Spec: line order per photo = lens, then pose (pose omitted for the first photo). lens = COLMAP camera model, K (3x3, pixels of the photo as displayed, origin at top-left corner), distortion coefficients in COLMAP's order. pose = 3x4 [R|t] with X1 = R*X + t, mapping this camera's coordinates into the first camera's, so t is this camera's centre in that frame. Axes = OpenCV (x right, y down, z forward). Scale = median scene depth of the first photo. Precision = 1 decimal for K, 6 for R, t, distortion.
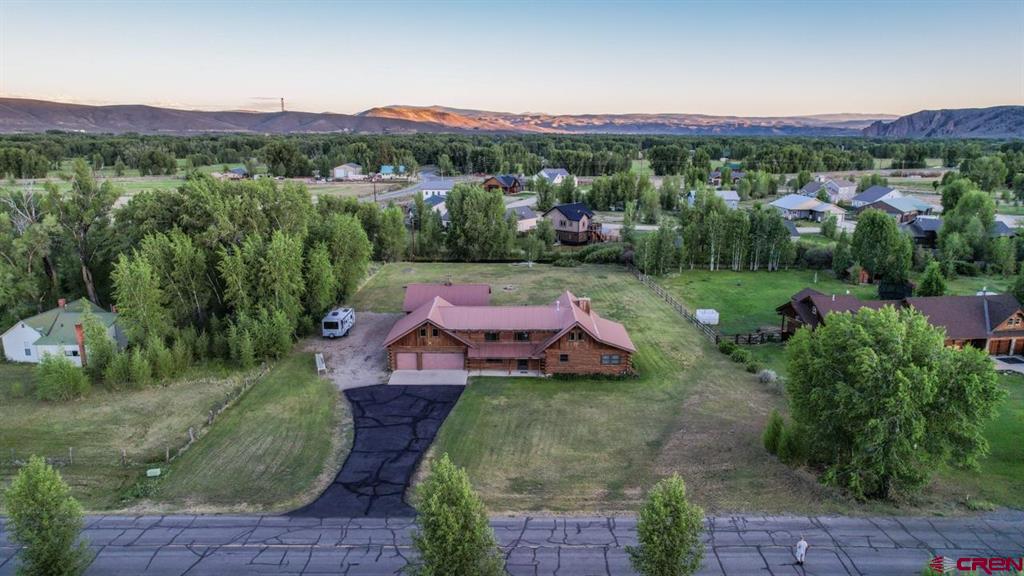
lens RADIAL K [[649.6, 0, 509.5], [0, 649.6, 291.4], [0, 0, 1]] dist [-0.039099, 0.054859]
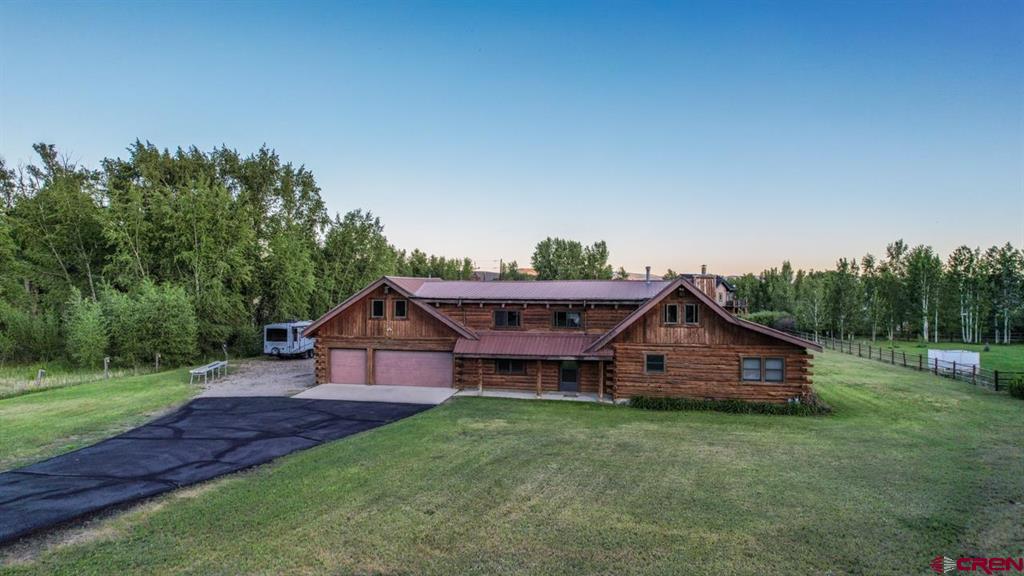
lens RADIAL K [[649.6, 0, 514.1], [0, 649.6, 292.3], [0, 0, 1]] dist [-0.039099, 0.054859]
pose [[0.977727, 0.005601, -0.209808, 0.085187], [-0.056393, 0.969895, -0.236906, 0.174841], [0.202165, 0.243461, 0.948607, 0.549130]]
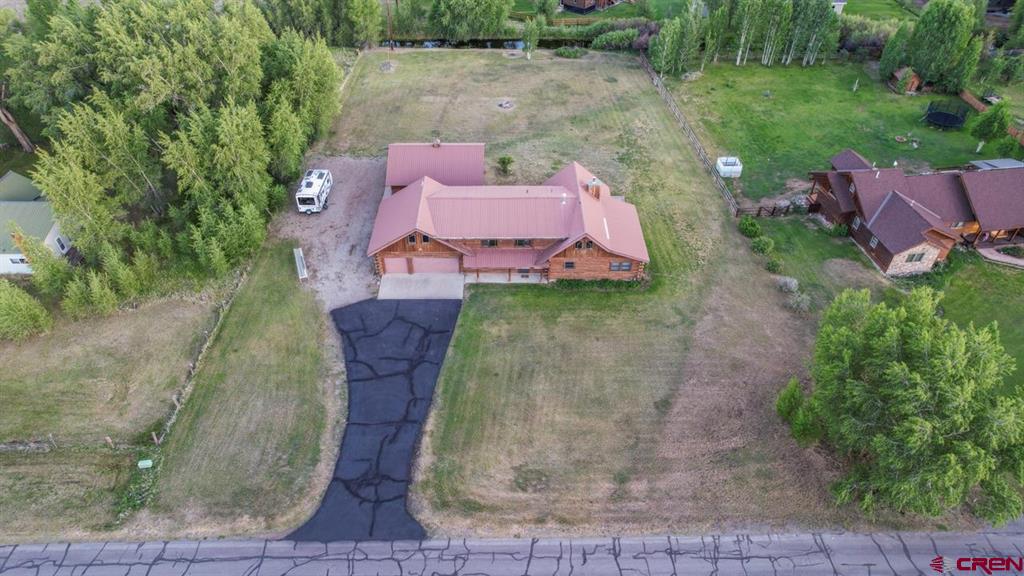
lens RADIAL K [[649.6, 0, 510.0], [0, 649.6, 285.1], [0, 0, 1]] dist [-0.039099, 0.054859]
pose [[0.999885, -0.008134, 0.012795, -0.011447], [0.001545, 0.894187, 0.447692, -0.289307], [-0.015083, -0.447620, 0.894096, 0.183298]]
